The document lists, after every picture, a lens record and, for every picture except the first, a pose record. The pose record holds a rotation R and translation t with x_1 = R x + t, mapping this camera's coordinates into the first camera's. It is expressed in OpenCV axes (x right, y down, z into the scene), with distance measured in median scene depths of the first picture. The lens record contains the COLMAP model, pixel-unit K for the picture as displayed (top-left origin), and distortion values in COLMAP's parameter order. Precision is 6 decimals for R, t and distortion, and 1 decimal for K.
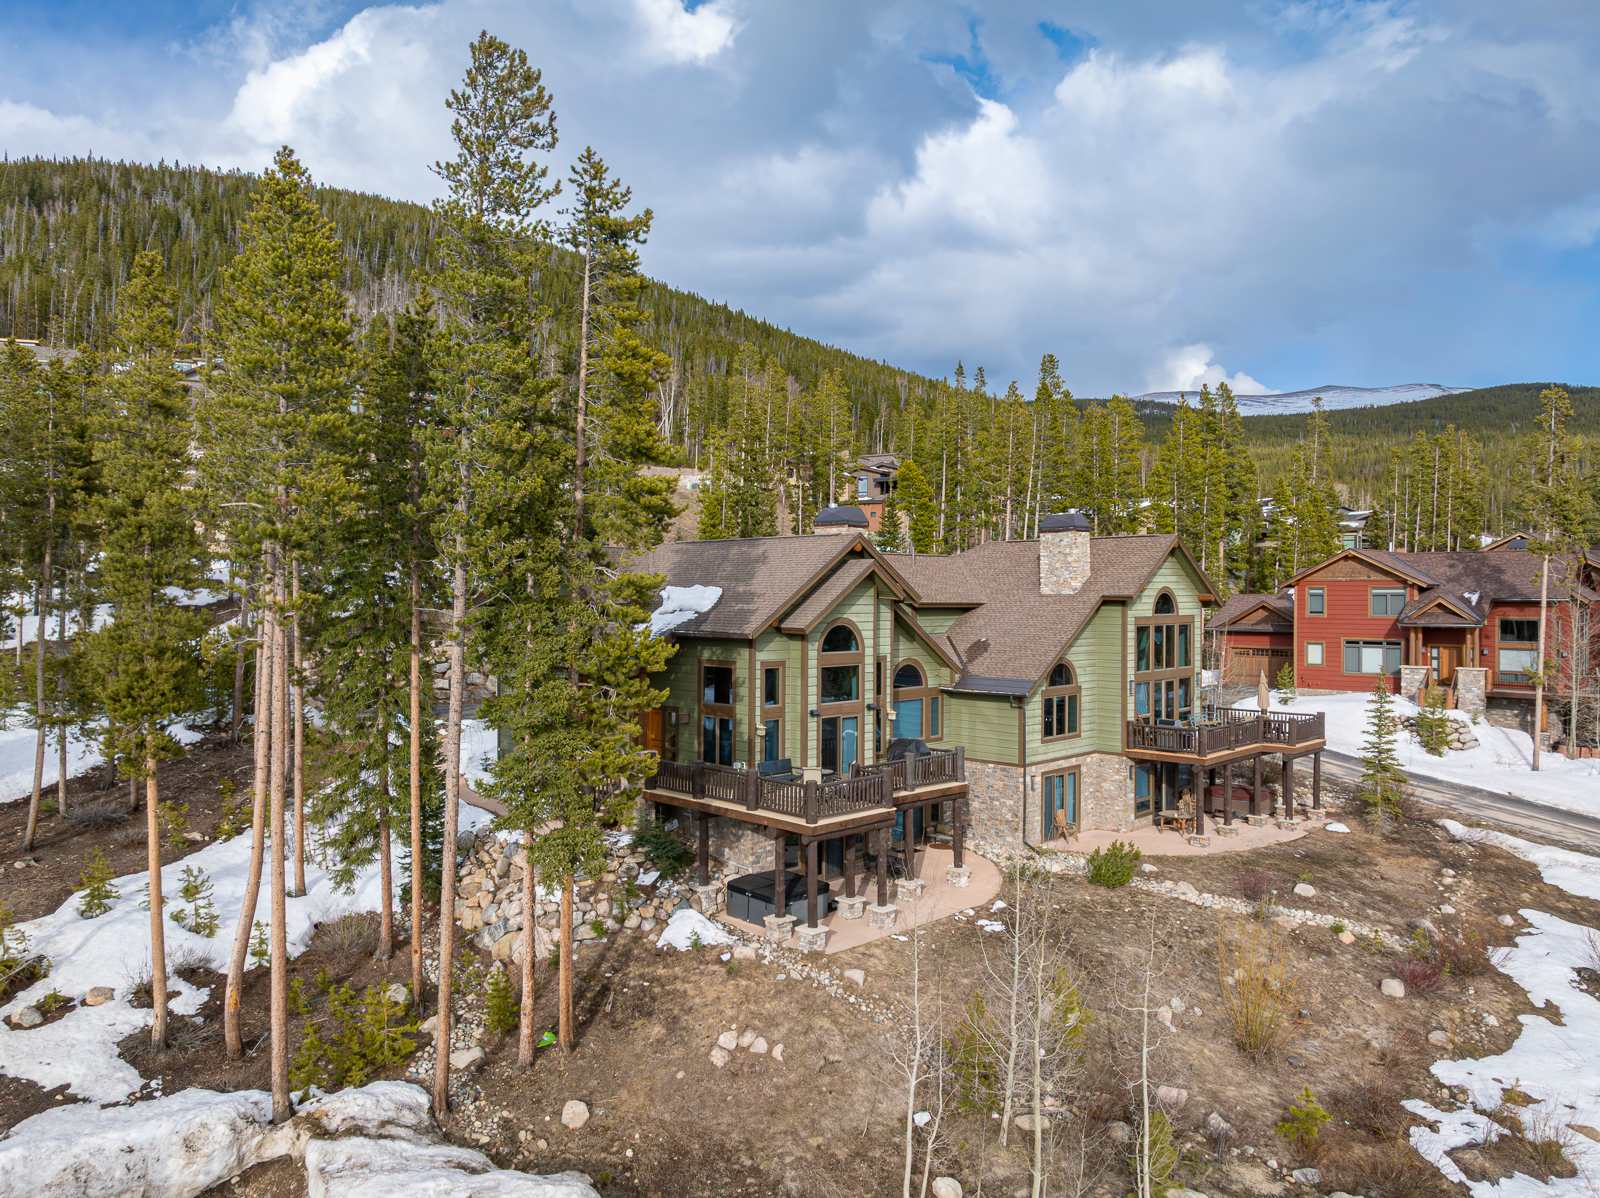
lens RADIAL K [[1127.1, 0, 800.1], [0, 1127.1, 591.0], [0, 0, 1]] dist [-0.019377, -0.002693]
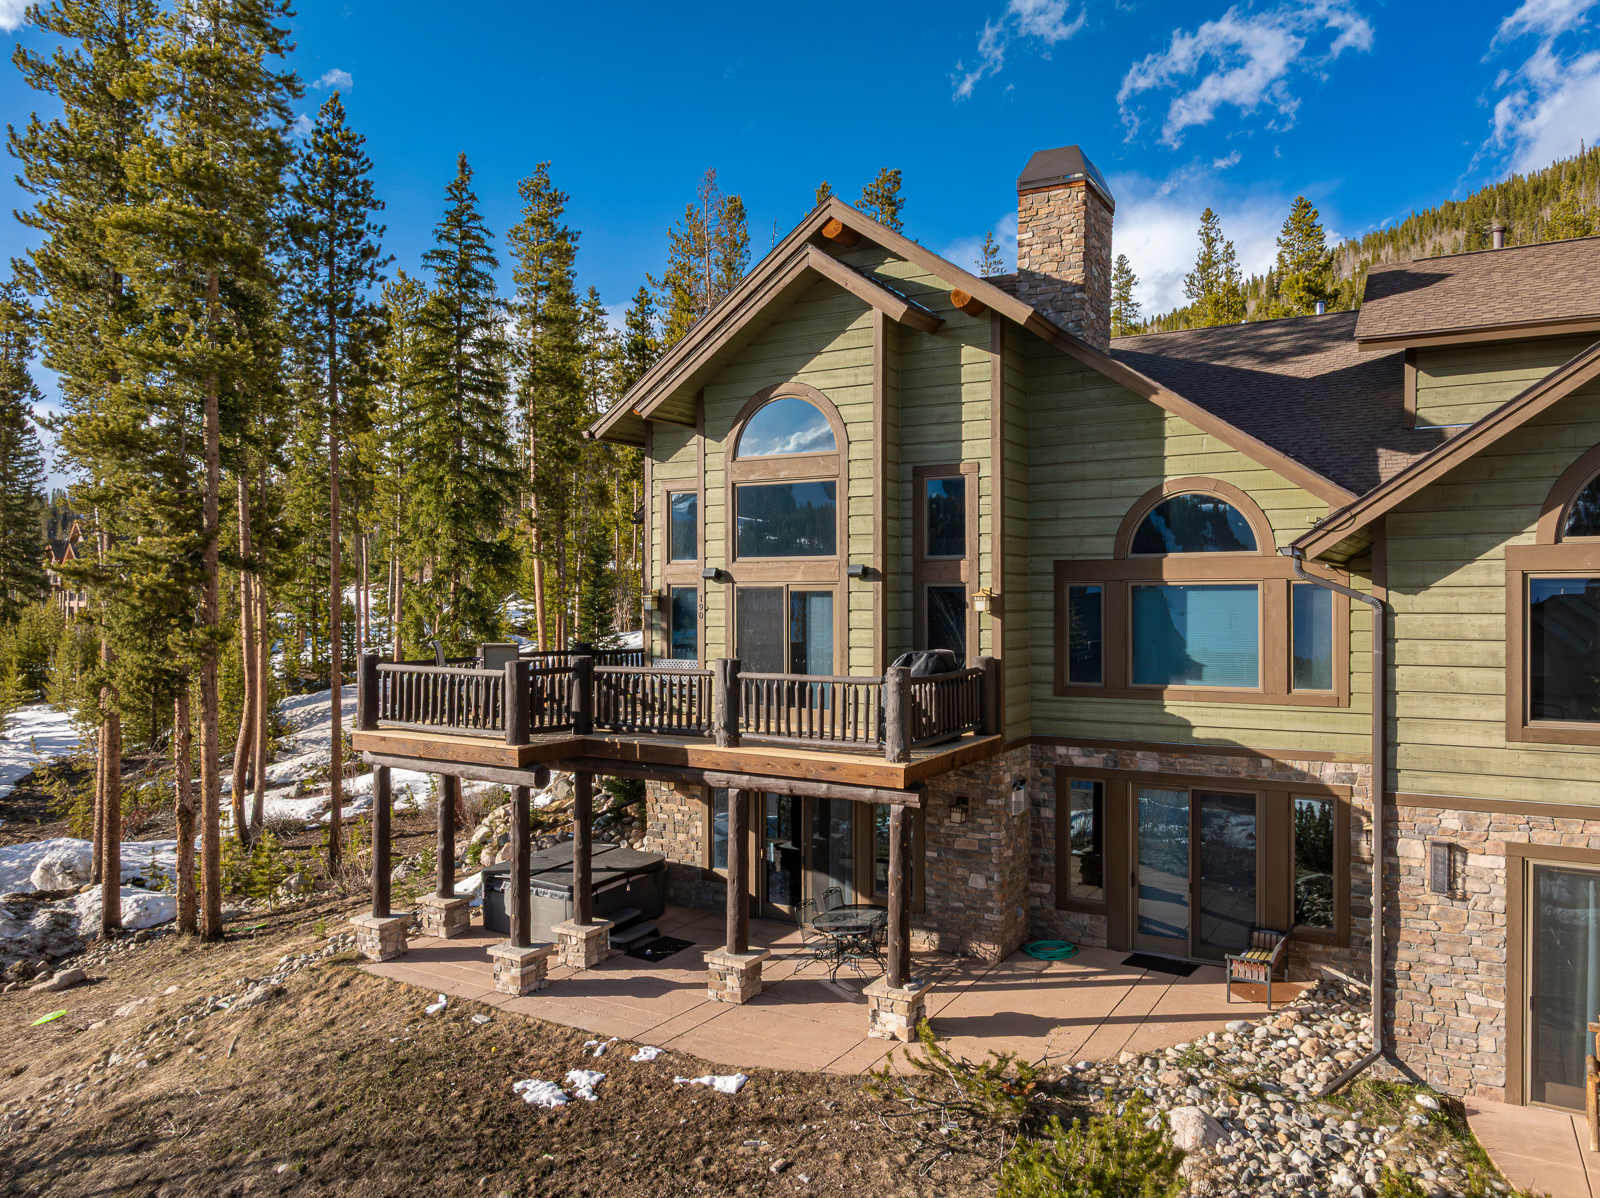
lens RADIAL K [[1127.1, 0, 800.1], [0, 1127.1, 591.0], [0, 0, 1]] dist [-0.019377, -0.002693]
pose [[0.245160, -0.007095, -0.969457, 0.504910], [0.004284, 0.999971, -0.006235, 0.115049], [0.969473, -0.002625, 0.245184, 0.879359]]
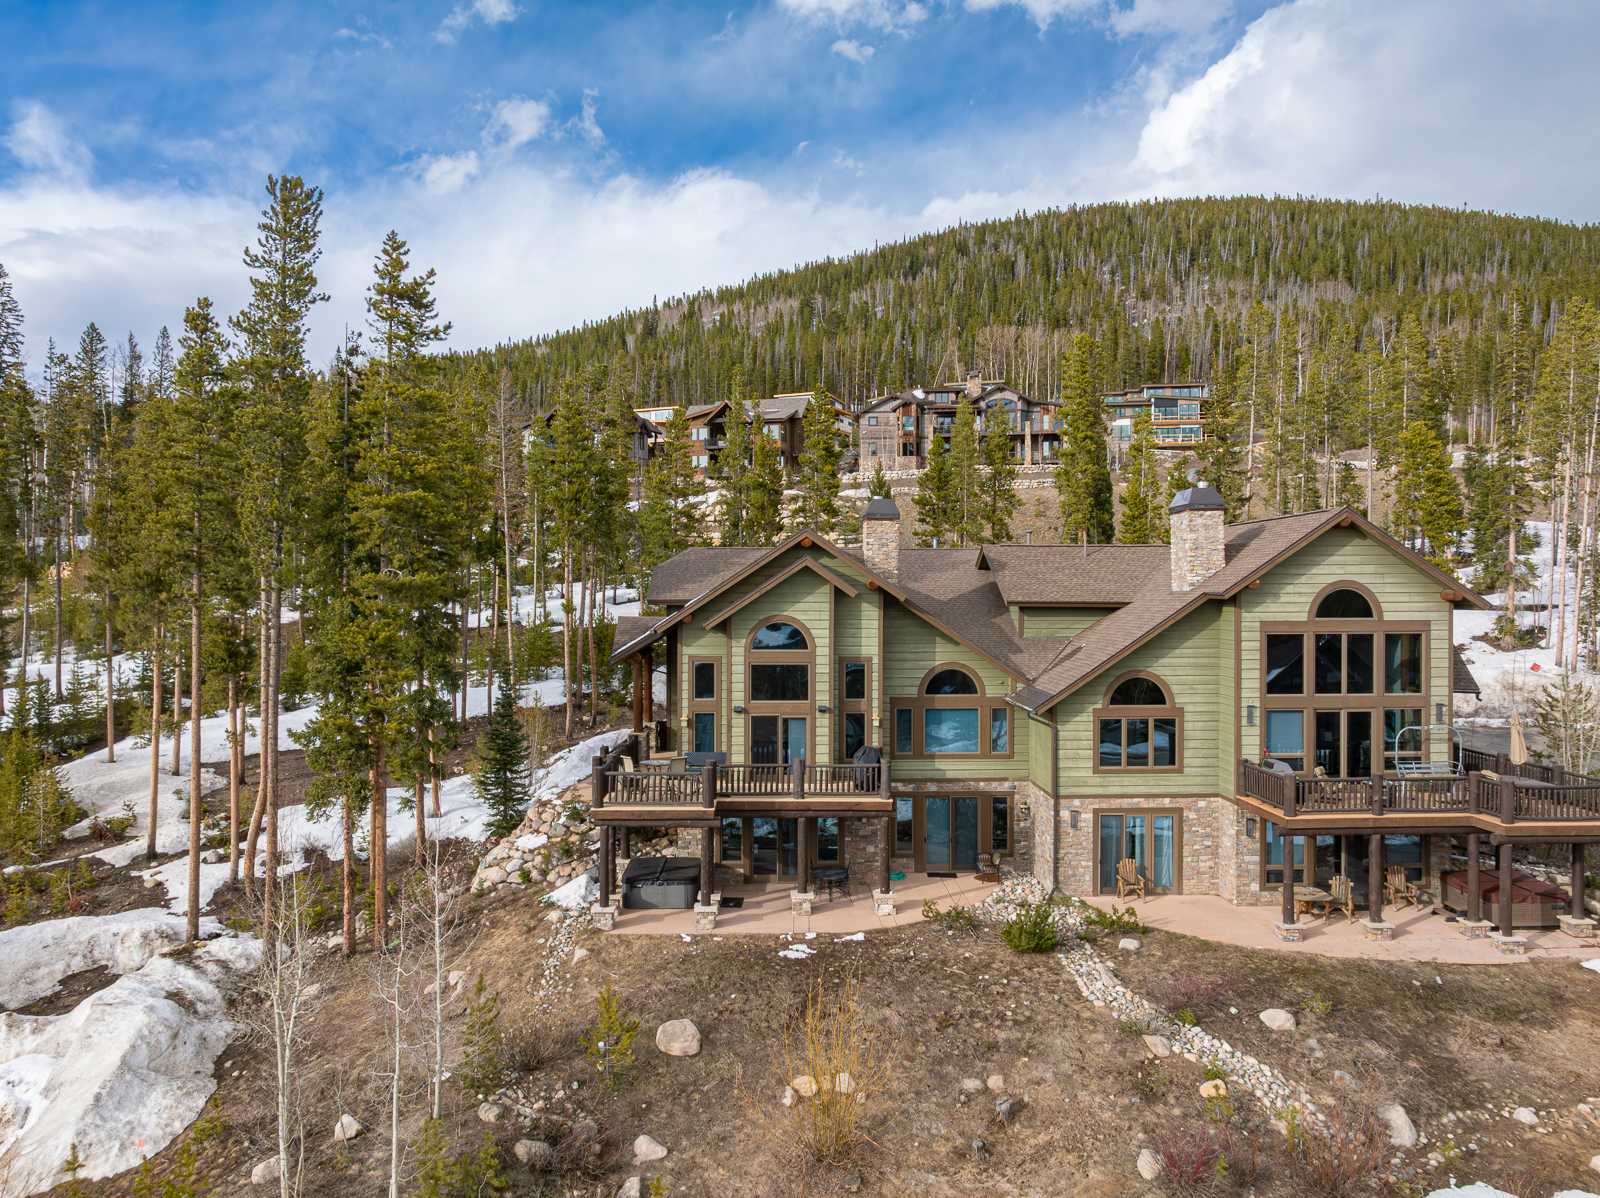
lens RADIAL K [[1112.2, 0, 800.0], [0, 1112.2, 599.0], [0, 0, 1]] dist [-0.011062, -0.002119]
pose [[0.722927, 0.003179, -0.690917, 0.711893], [0.002803, 0.999968, 0.007535, 0.002086], [0.690919, -0.007384, 0.722895, 0.309650]]
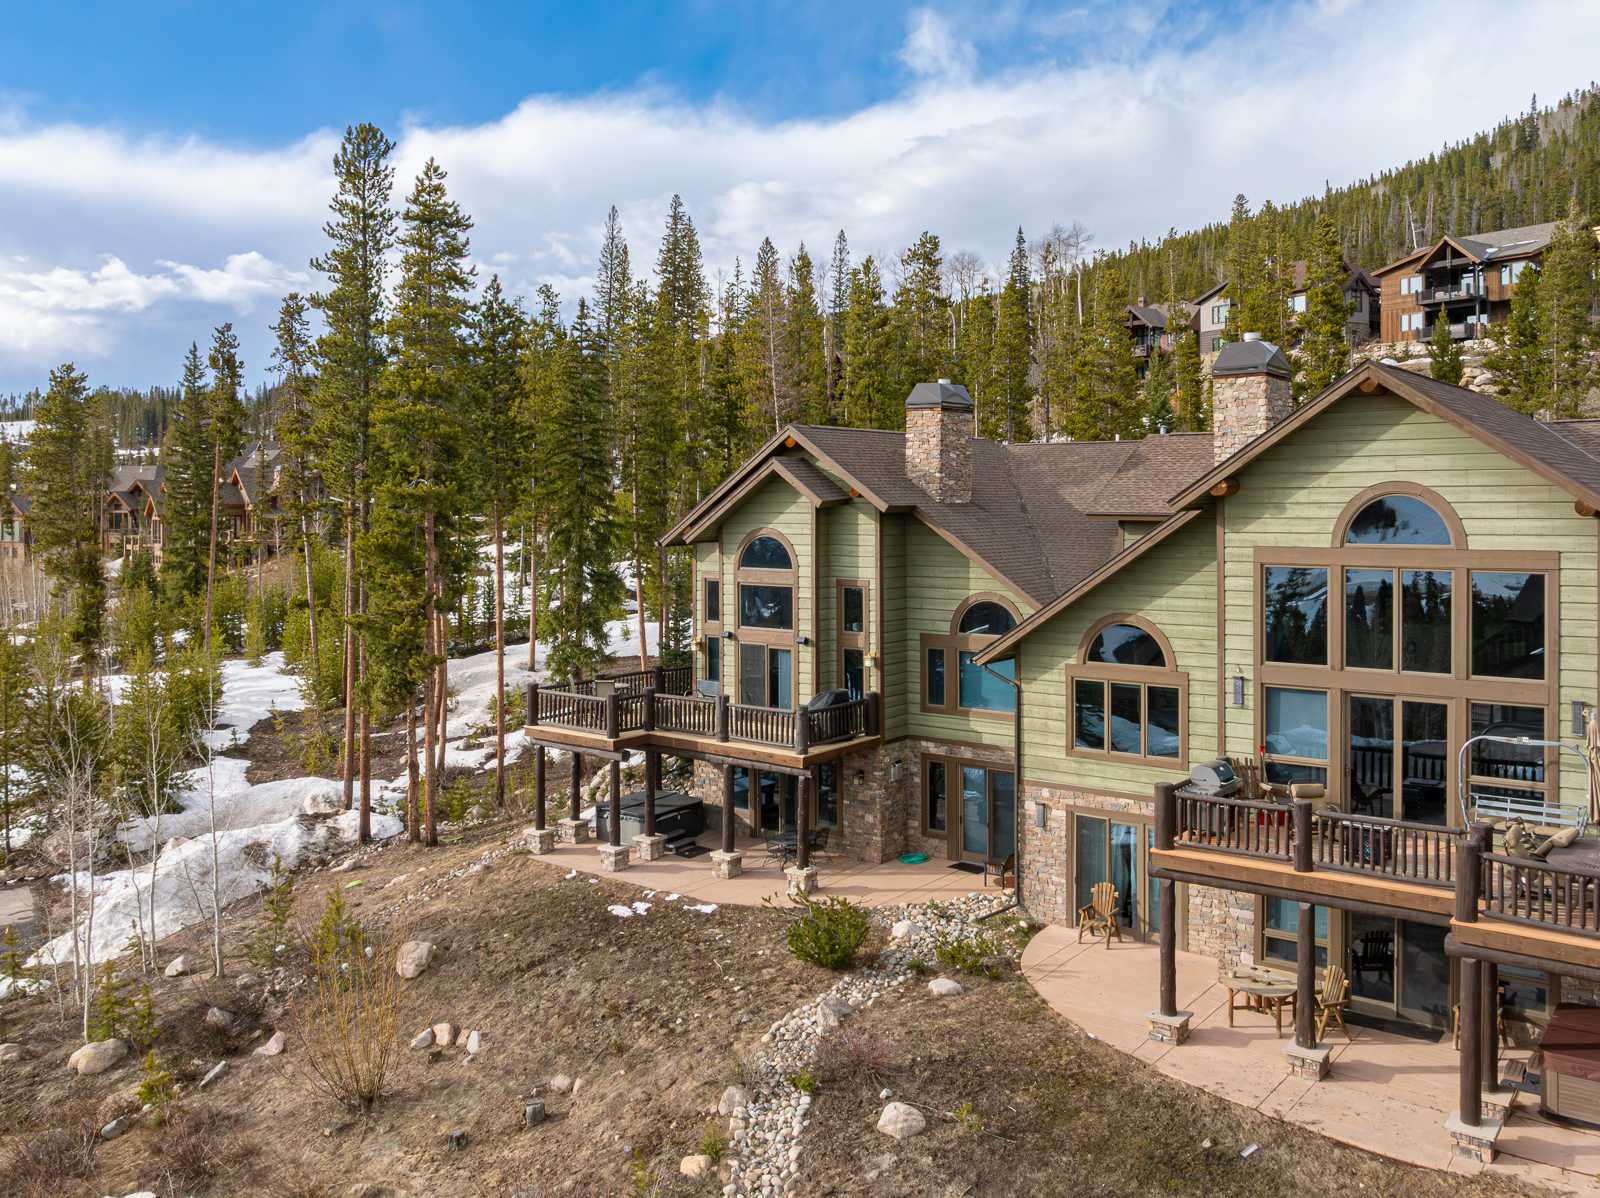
lens RADIAL K [[1327.4, 0, 823.4], [0, 1327.4, 515.8], [0, 0, 1]] dist [-0.009866, -0.006789]
pose [[0.134354, 0.012844, -0.990850, 1.009853], [0.005595, 0.999890, 0.013720, 0.001399], [0.990918, -0.007387, 0.134267, 0.902602]]
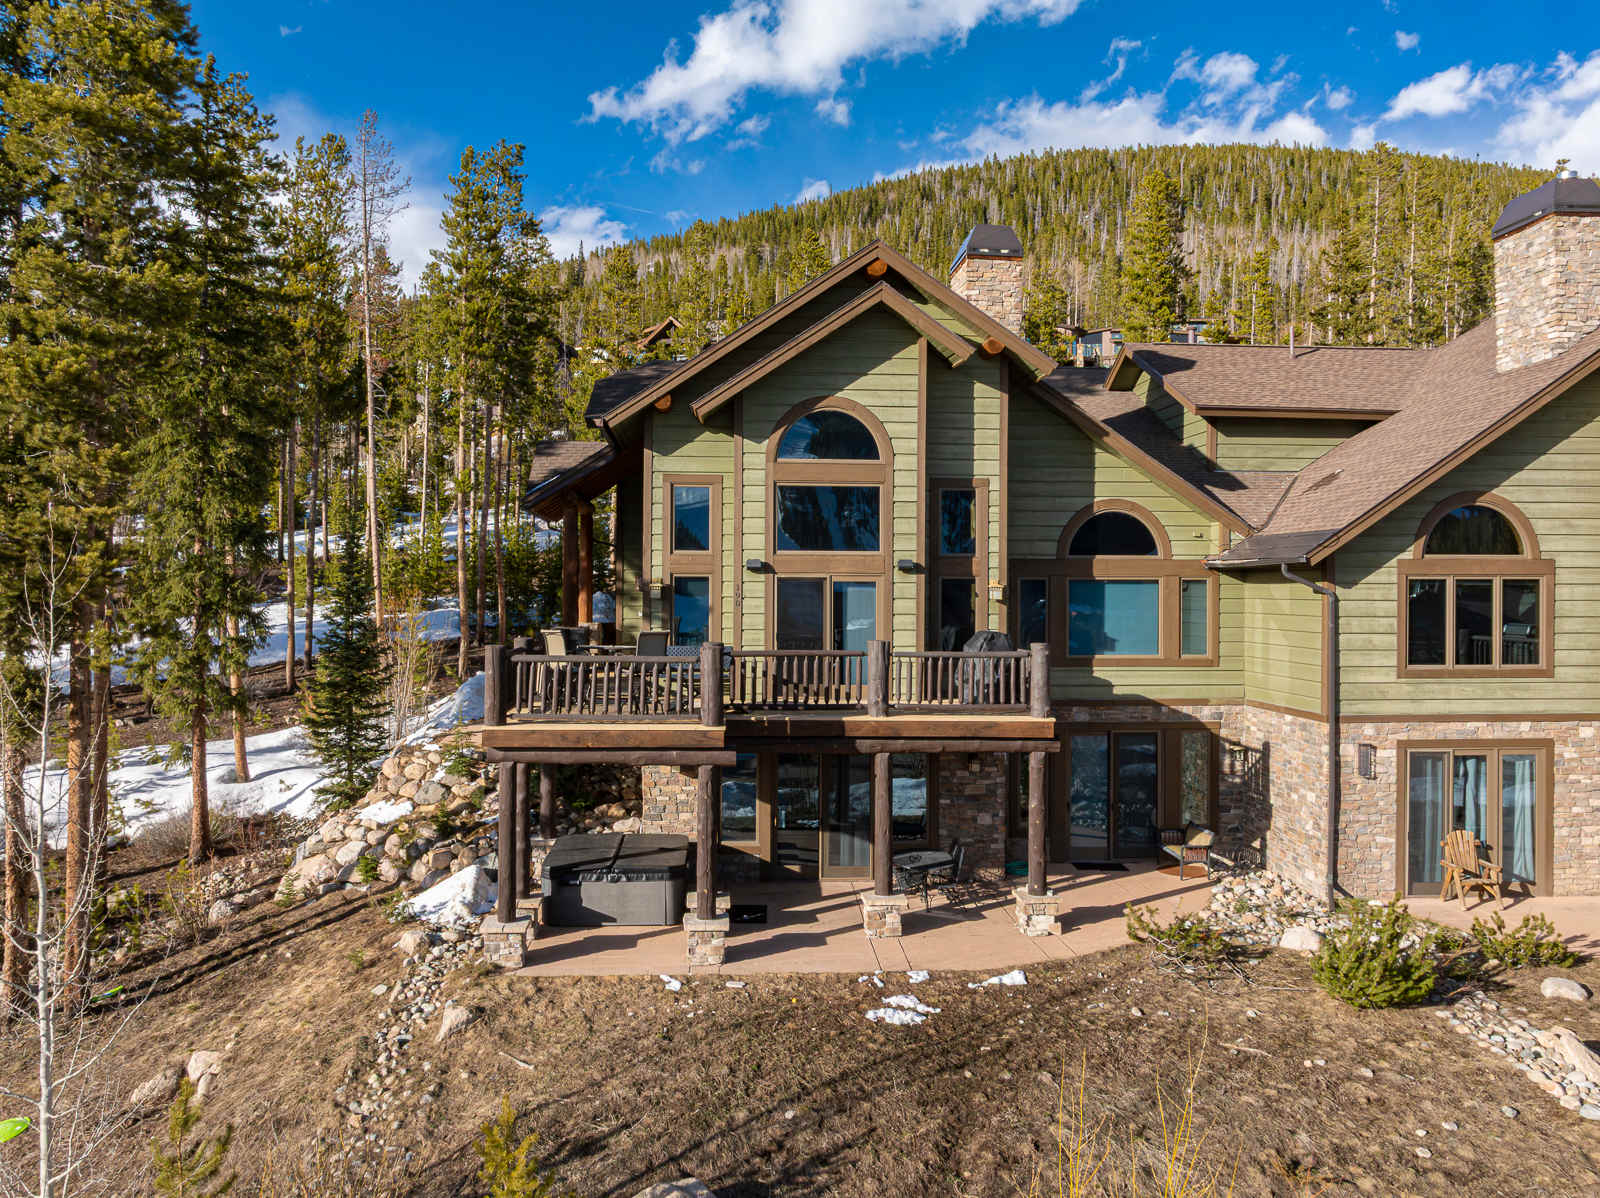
lens RADIAL K [[1222.5, 0, 776.8], [0, 1222.5, 572.9], [0, 0, 1]] dist [-0.015717, -0.003736]
pose [[0.744460, -0.005535, -0.667644, 0.409693], [-0.002017, 0.999942, -0.010539, 0.114049], [0.667664, 0.009192, 0.744406, 0.536921]]
